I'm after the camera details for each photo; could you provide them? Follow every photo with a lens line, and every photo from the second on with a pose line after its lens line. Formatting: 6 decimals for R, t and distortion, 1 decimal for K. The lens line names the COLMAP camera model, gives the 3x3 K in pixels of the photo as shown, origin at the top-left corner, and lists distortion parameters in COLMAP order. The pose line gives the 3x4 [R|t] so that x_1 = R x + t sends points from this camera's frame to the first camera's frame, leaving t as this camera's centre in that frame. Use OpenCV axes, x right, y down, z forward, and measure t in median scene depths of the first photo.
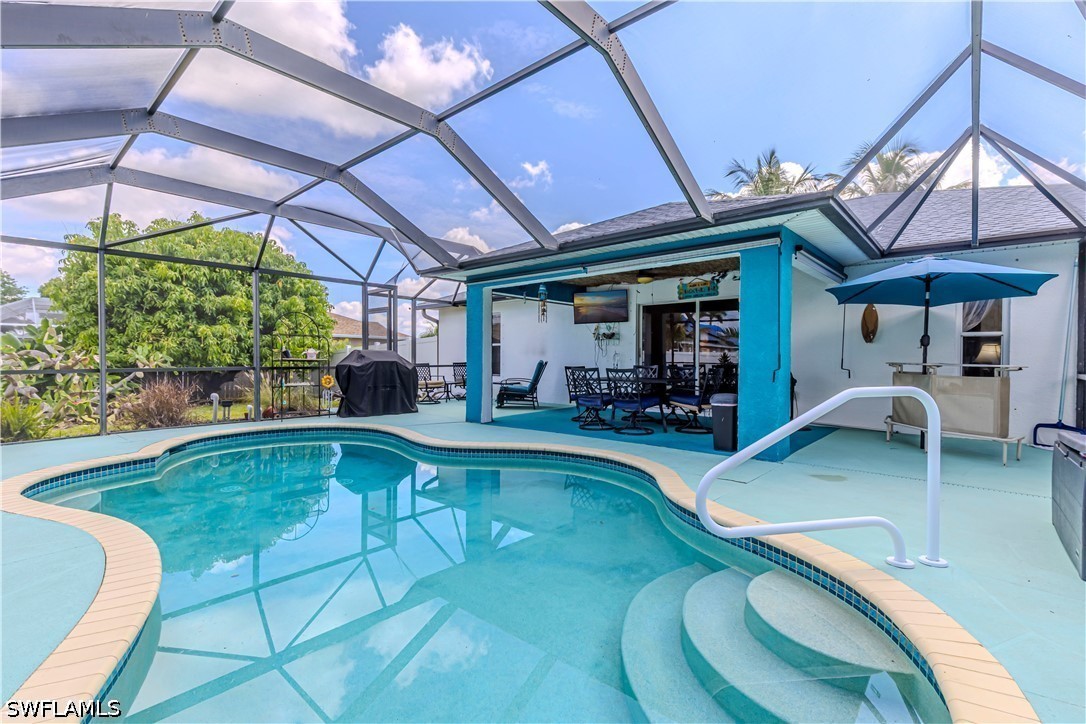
lens RADIAL K [[483.9, 0, 546.8], [0, 483.9, 363.5], [0, 0, 1]] dist [0.002977, 0.000804]
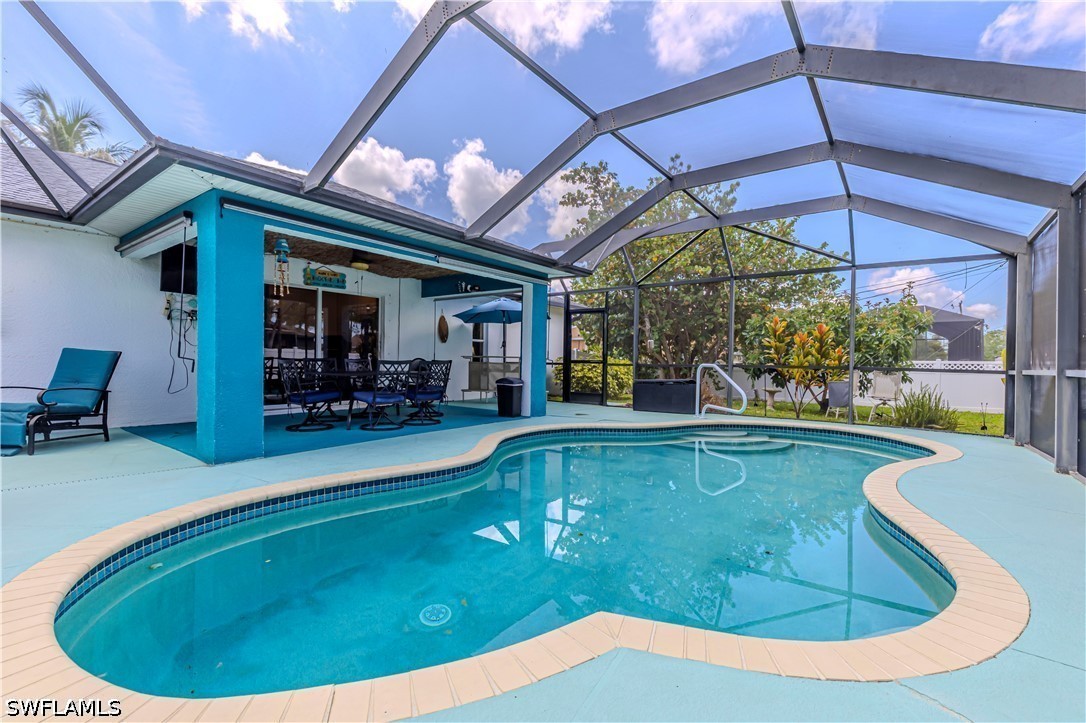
lens RADIAL K [[483.9, 0, 543.6], [0, 483.9, 359.5], [0, 0, 1]] dist [0.002977, 0.000804]
pose [[-0.075336, -0.001899, 0.997156, -0.701307], [-0.004058, 0.999990, 0.001598, 0.004154], [-0.997150, -0.003926, -0.075343, 0.664772]]
